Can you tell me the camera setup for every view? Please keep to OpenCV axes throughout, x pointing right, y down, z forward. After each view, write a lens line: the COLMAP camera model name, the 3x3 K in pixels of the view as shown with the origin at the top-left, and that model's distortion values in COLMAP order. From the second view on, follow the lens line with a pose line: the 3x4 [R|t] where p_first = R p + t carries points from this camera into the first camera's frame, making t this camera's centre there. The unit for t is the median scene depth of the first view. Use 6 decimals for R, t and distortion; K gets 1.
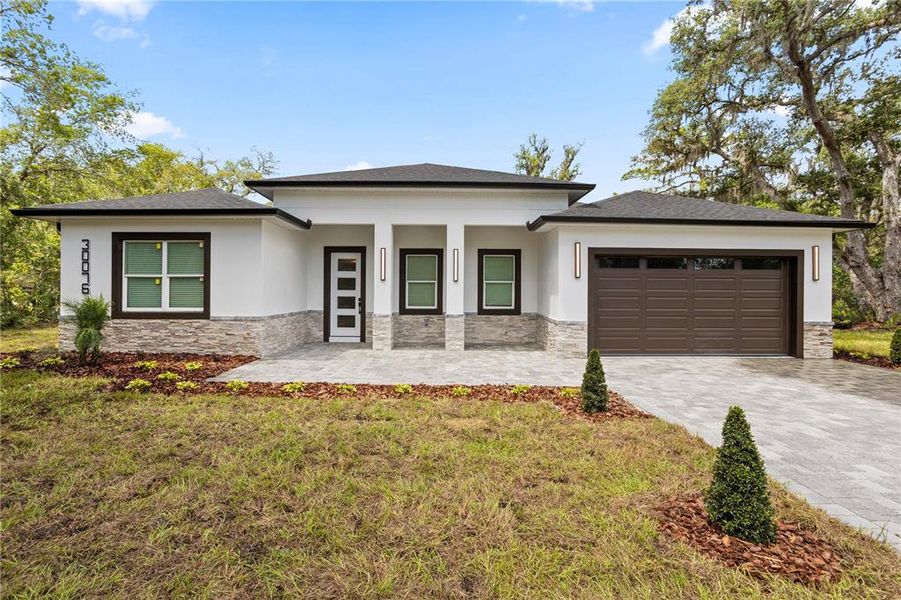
lens RADIAL K [[437.2, 0, 447.6], [0, 437.2, 295.1], [0, 0, 1]] dist [-0.018429, 0.001331]
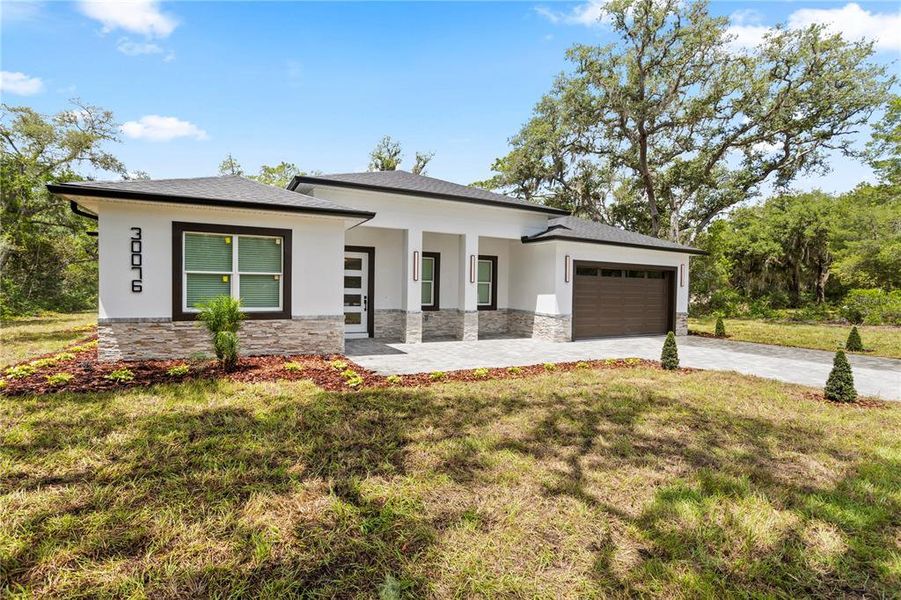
lens RADIAL K [[434.7, 0, 458.5], [0, 434.7, 297.7], [0, 0, 1]] dist [-0.023425, 0.000270]
pose [[0.885210, 0.000390, 0.465191, -0.607908], [-0.009953, 0.999787, 0.018102, -0.012126], [-0.465084, -0.020655, 0.885025, -0.030871]]
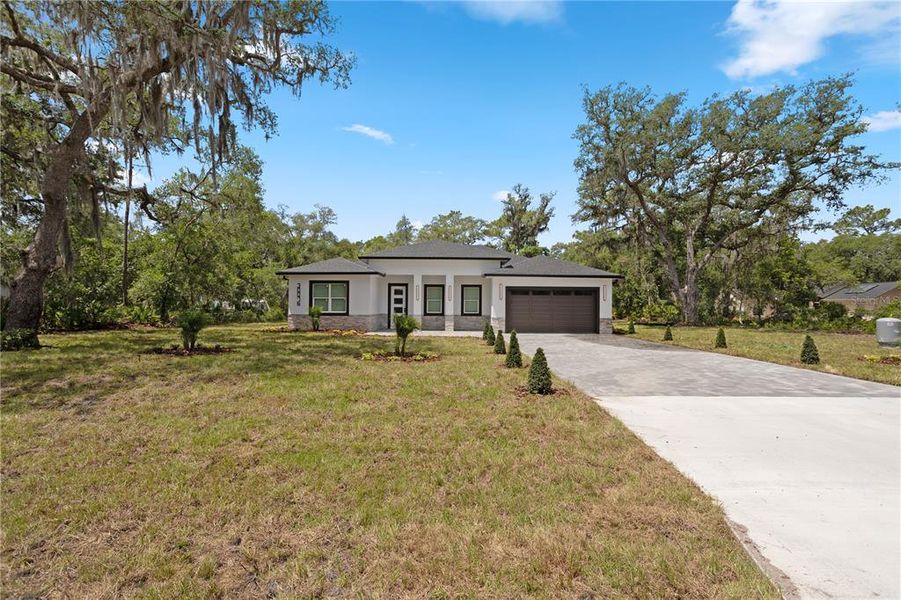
lens RADIAL K [[428.3, 0, 448.9], [0, 428.3, 300.0], [0, 0, 1]] dist [-0.020340, 0.001045]
pose [[0.999852, 0.001717, -0.017112, 0.054541], [-0.002030, 0.999831, -0.018285, 0.008239], [0.017078, 0.018317, 0.999686, -1.287388]]
